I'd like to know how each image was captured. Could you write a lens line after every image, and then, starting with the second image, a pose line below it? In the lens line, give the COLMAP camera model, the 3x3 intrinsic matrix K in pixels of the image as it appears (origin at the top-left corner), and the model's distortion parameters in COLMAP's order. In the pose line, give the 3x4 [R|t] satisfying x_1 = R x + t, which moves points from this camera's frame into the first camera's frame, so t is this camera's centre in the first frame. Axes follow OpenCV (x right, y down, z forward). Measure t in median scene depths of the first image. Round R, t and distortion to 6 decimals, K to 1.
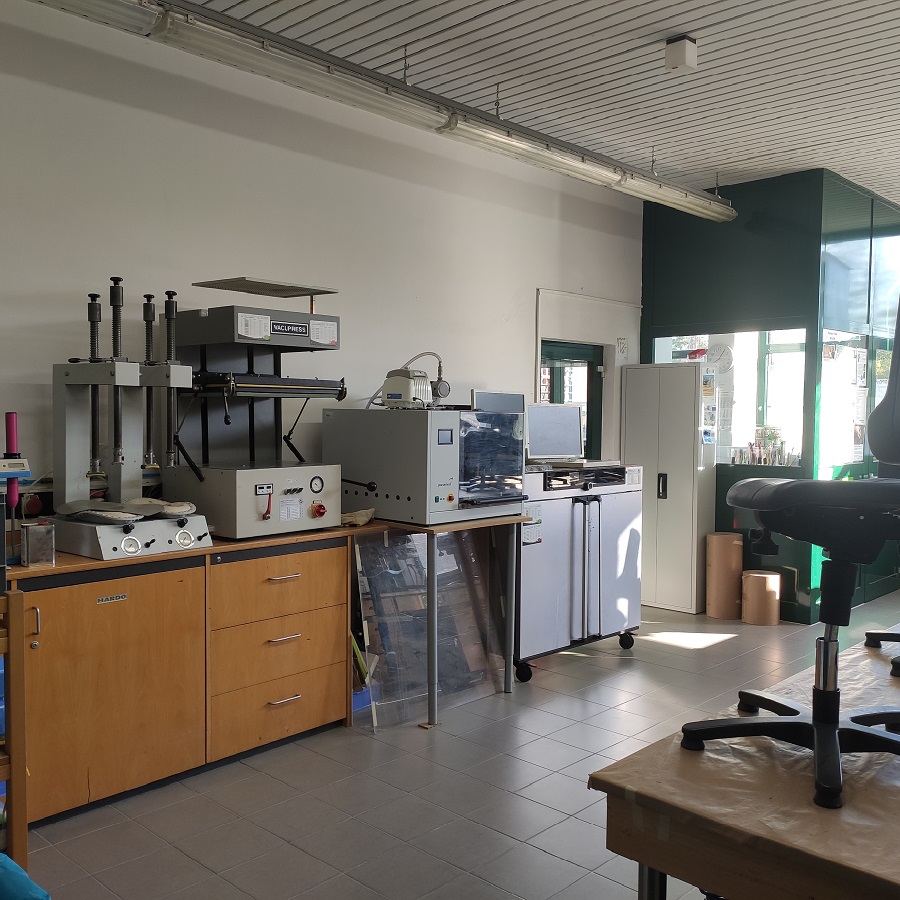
lens RADIAL K [[898.0, 0, 450.3], [0, 898.0, 449.5], [0, 0, 1]] dist [0.014880, 0.000000]
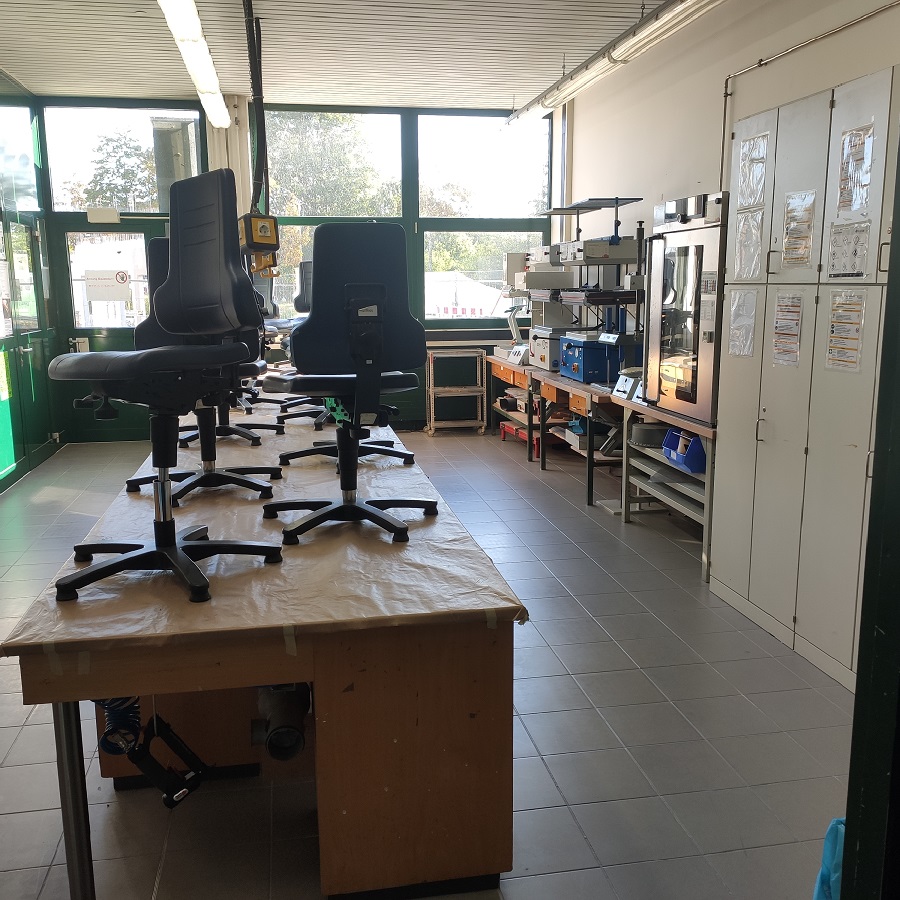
lens RADIAL K [[898.0, 0, 450.4], [0, 898.0, 451.3], [0, 0, 1]] dist [0.014880, 0.000000]
pose [[0.589809, -0.163100, 0.790901, -0.307072], [0.048579, 0.984784, 0.166855, -0.012030], [-0.806081, -0.059991, 0.588757, -0.029732]]
